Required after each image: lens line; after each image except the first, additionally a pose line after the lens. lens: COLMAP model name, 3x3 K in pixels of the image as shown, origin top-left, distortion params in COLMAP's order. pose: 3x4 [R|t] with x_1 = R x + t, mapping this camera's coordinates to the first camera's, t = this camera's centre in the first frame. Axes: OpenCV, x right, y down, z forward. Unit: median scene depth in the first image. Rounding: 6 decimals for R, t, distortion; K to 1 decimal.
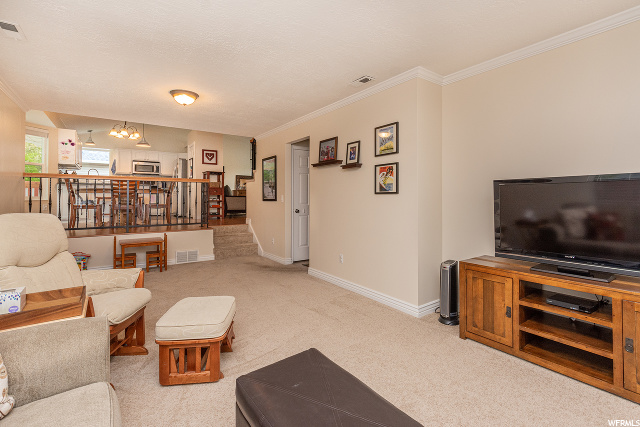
lens RADIAL K [[297.6, 0, 320.1], [0, 297.6, 200.5], [0, 0, 1]] dist [0.000322, -0.000017]
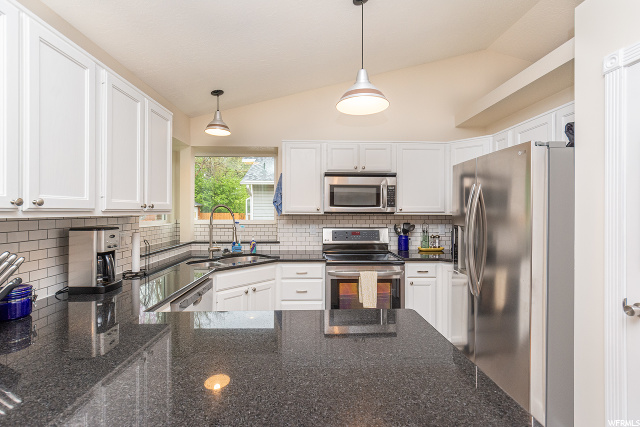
lens RADIAL K [[285.0, 0, 314.0], [0, 285.0, 210.5], [0, 0, 1]] dist [0.001301, 0.000164]
pose [[0.830594, 0.004490, -0.556860, -0.450233], [-0.007937, 0.999961, -0.003777, -0.089546], [0.556822, 0.007557, 0.830598, 0.711609]]
